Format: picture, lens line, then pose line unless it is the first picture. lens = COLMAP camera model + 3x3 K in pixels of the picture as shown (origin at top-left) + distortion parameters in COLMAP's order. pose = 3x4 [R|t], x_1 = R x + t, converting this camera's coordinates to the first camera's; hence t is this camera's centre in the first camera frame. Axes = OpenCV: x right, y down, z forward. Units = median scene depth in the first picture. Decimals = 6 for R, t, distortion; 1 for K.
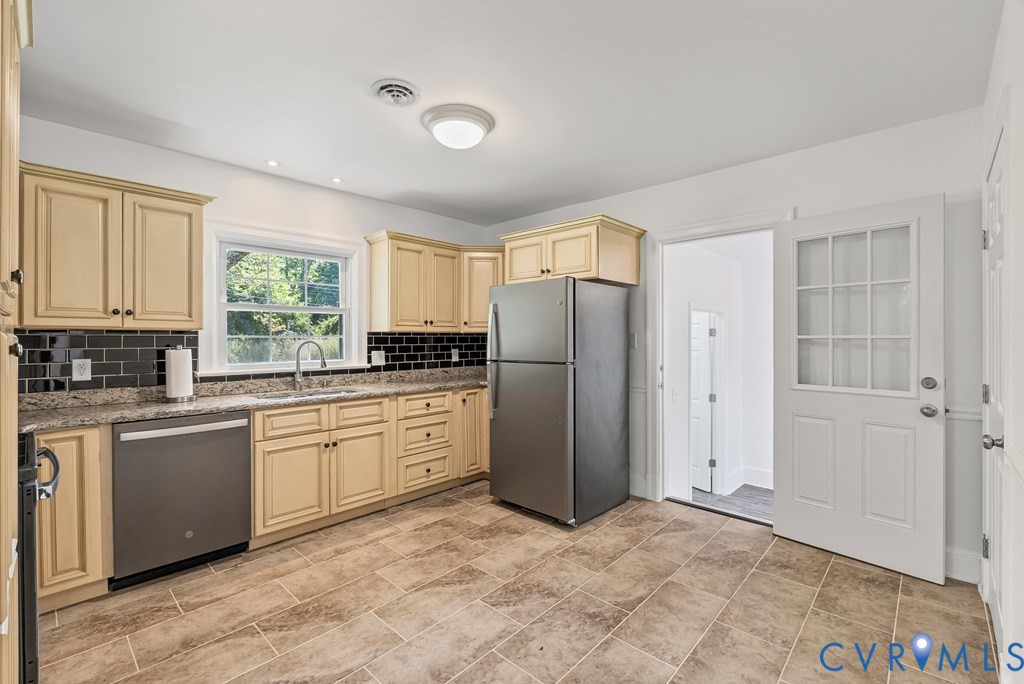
lens RADIAL K [[451.4, 0, 514.6], [0, 451.4, 339.2], [0, 0, 1]] dist [-0.001320, -0.000974]
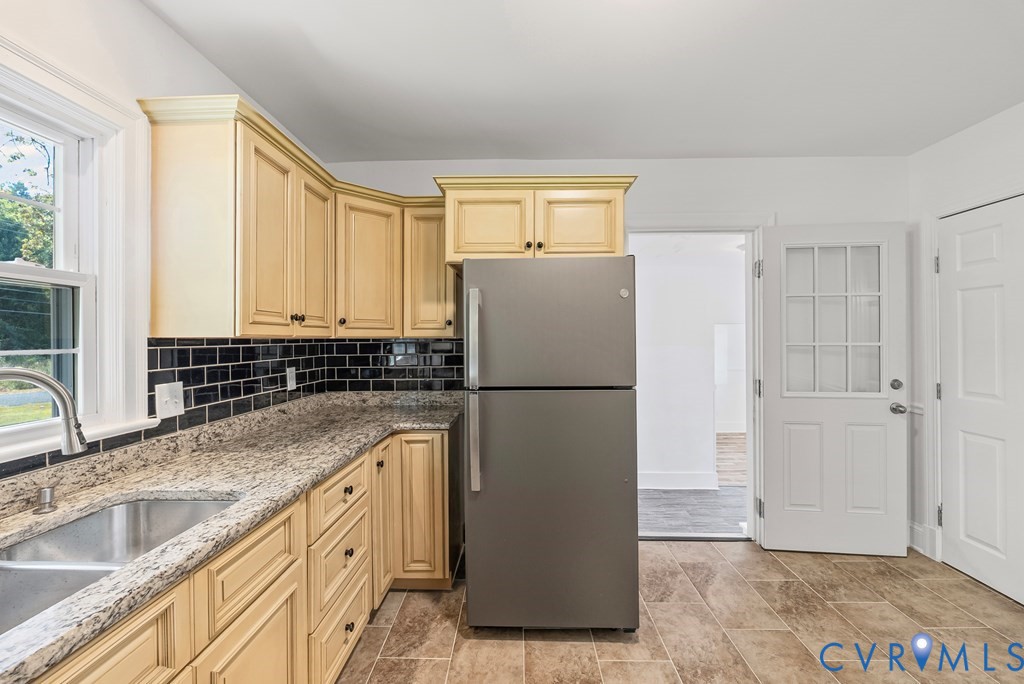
lens RADIAL K [[451.4, 0, 514.8], [0, 451.4, 336.9], [0, 0, 1]] dist [-0.001320, -0.000974]
pose [[0.743885, 0.000257, 0.668308, -0.431608], [0.004535, 0.999975, -0.005433, -0.016131], [-0.668292, 0.007072, 0.743865, 0.593528]]
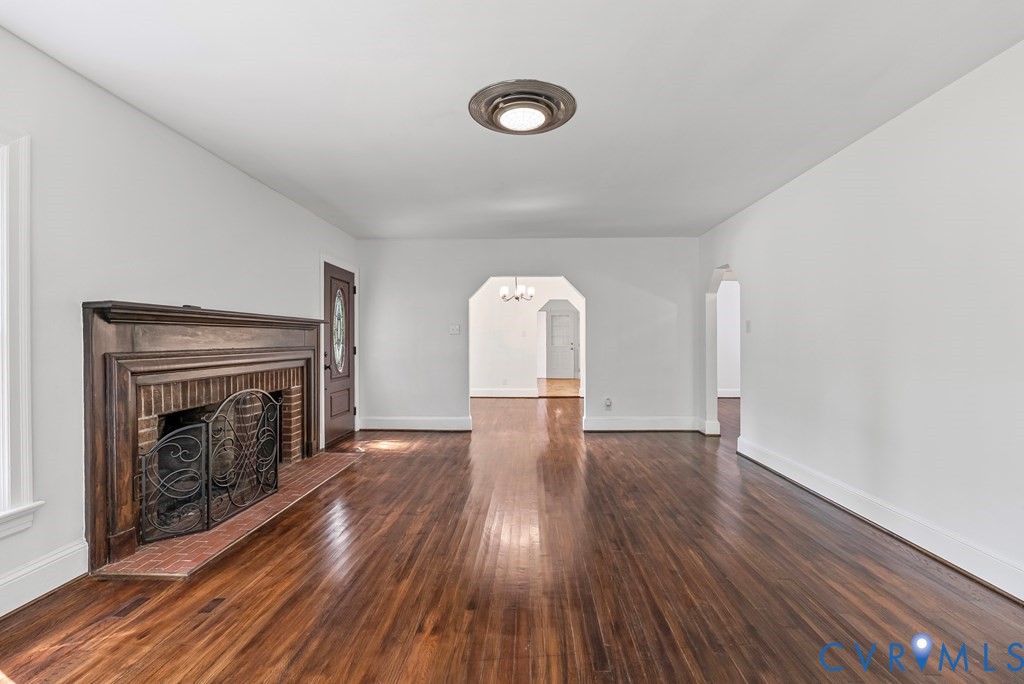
lens RADIAL K [[451.4, 0, 513.5], [0, 451.4, 343.3], [0, 0, 1]] dist [-0.001320, -0.000974]
pose [[0.748390, 0.000568, 0.663259, -2.529889], [-0.002088, 0.999997, 0.001500, 0.063753], [-0.663256, -0.002508, 0.748388, -2.057072]]
